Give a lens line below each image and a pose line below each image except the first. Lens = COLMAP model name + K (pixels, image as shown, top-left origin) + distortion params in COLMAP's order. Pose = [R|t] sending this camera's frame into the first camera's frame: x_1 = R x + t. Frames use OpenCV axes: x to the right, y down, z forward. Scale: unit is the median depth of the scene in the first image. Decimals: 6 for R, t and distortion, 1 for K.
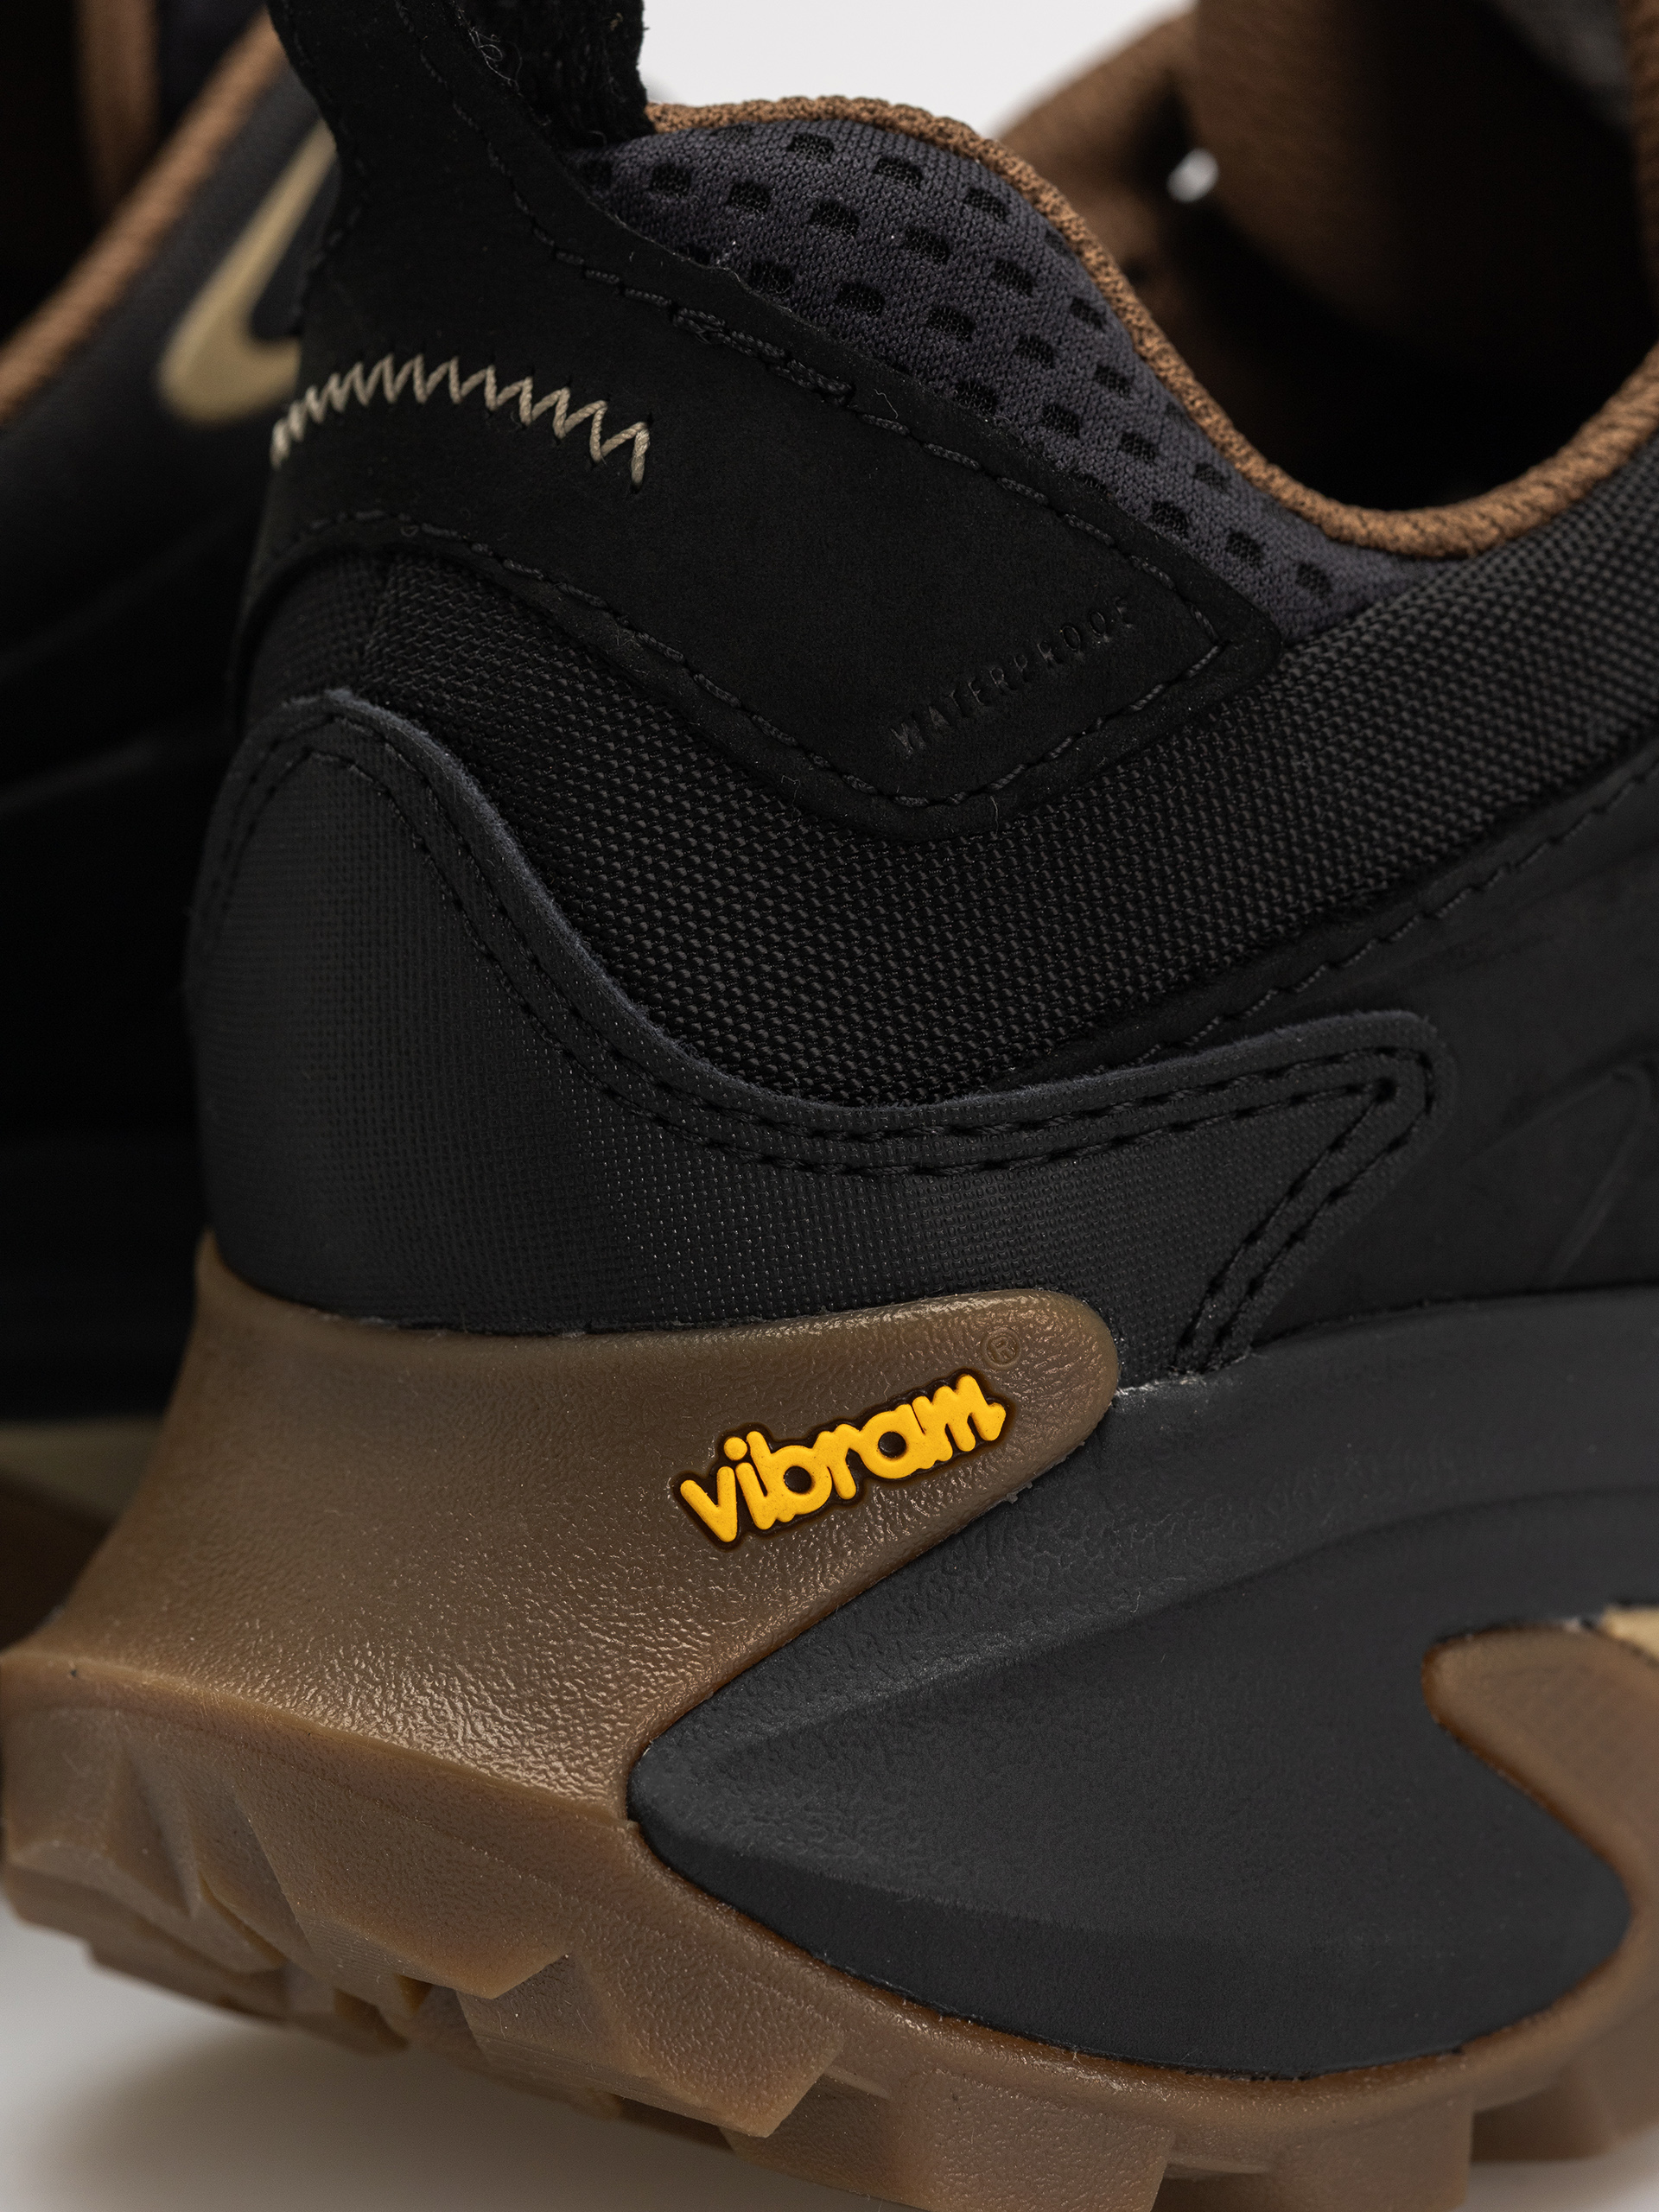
lens RADIAL K [[5316.7, 0, 829.5], [0, 5316.7, 1106.0], [0, 0, 1]] dist [-0.280182, 0.298388]
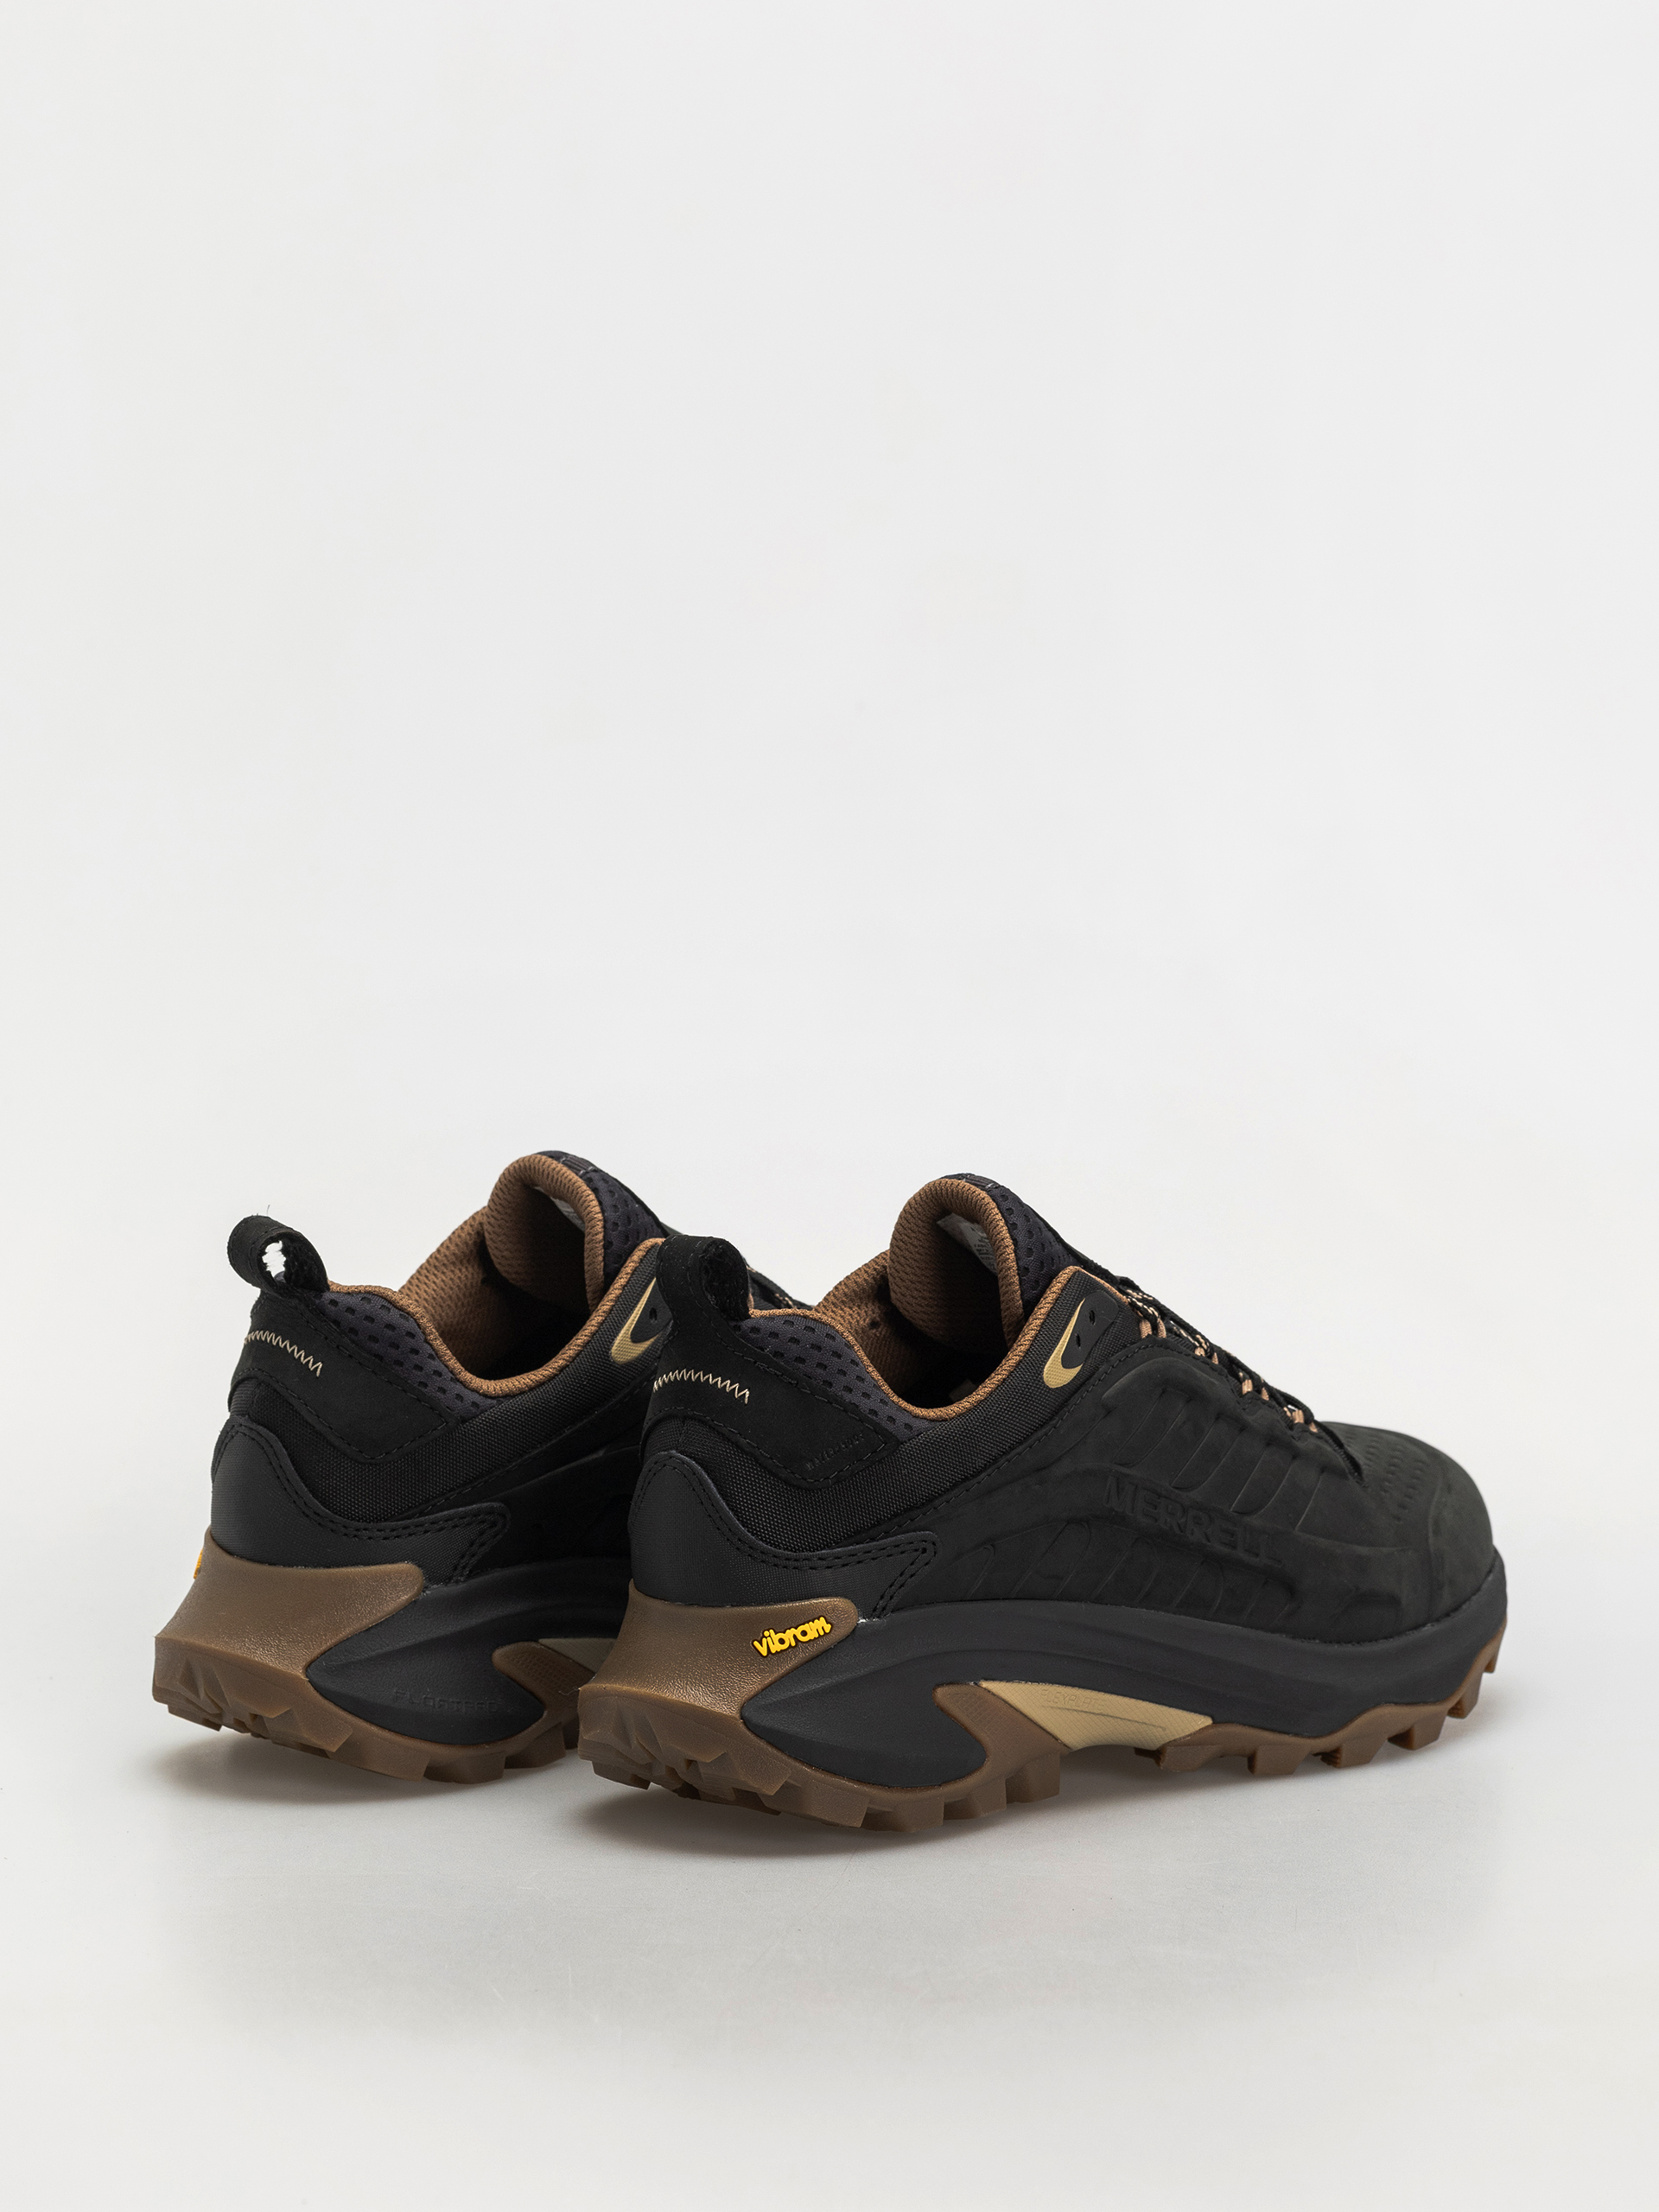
lens RADIAL K [[5316.7, 0, 829.5], [0, 5316.7, 1106.0], [0, 0, 1]] dist [-0.280182, 0.298388]
pose [[0.999680, 0.014445, 0.020757, -0.060885], [-0.012597, 0.996168, -0.086550, 0.010835], [-0.021928, 0.086261, 0.996031, -3.205378]]
